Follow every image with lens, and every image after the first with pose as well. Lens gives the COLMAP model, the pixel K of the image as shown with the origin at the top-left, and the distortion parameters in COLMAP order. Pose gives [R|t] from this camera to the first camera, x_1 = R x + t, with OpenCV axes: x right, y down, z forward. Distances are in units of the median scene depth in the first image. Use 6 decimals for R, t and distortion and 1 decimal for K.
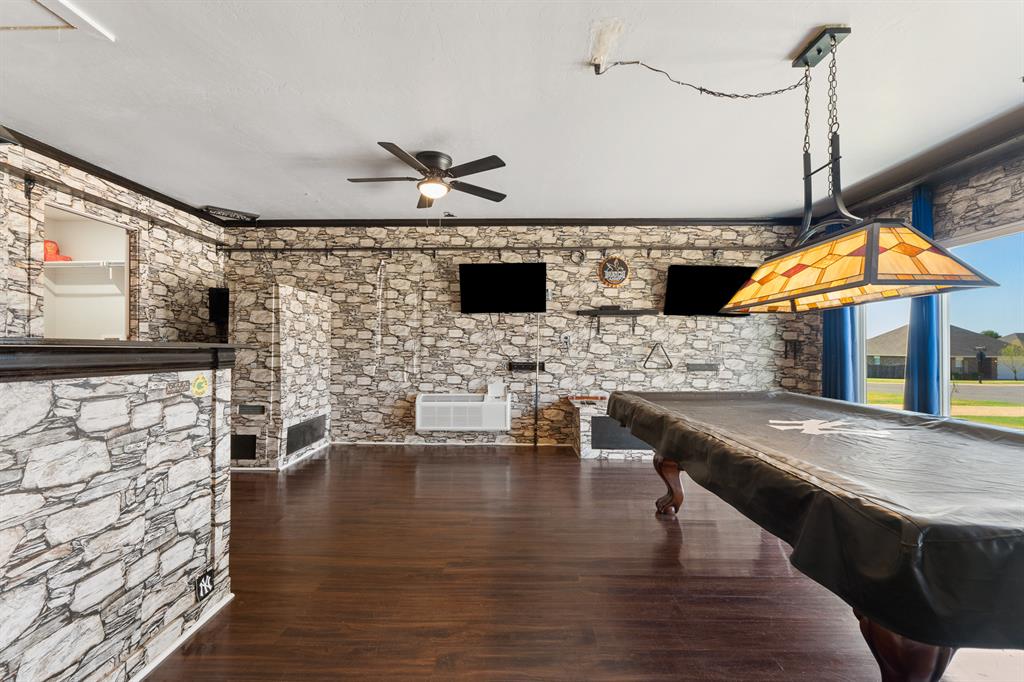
lens RADIAL K [[436.3, 0, 512.0], [0, 436.3, 341.0], [0, 0, 1]] dist [-0.000721, 0.000442]
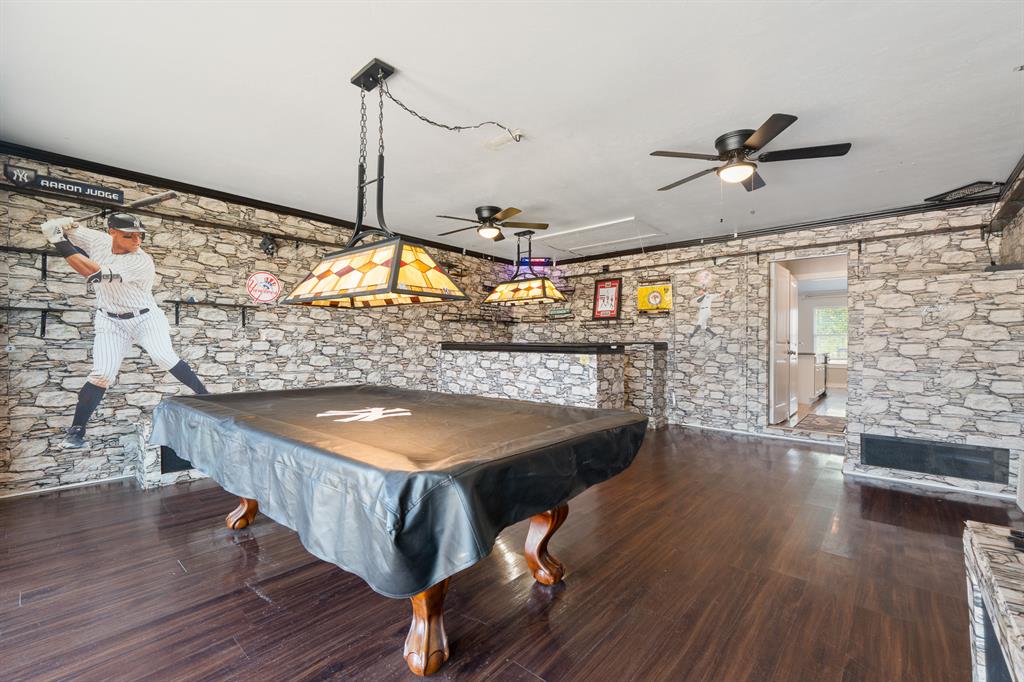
lens RADIAL K [[436.3, 0, 512.0], [0, 436.3, 341.0], [0, 0, 1]] dist [-0.000721, 0.000442]
pose [[-0.645330, -0.010065, -0.763837, 1.312537], [0.003872, 0.999857, -0.016446, 0.023643], [0.763894, -0.013570, -0.645199, 1.970189]]
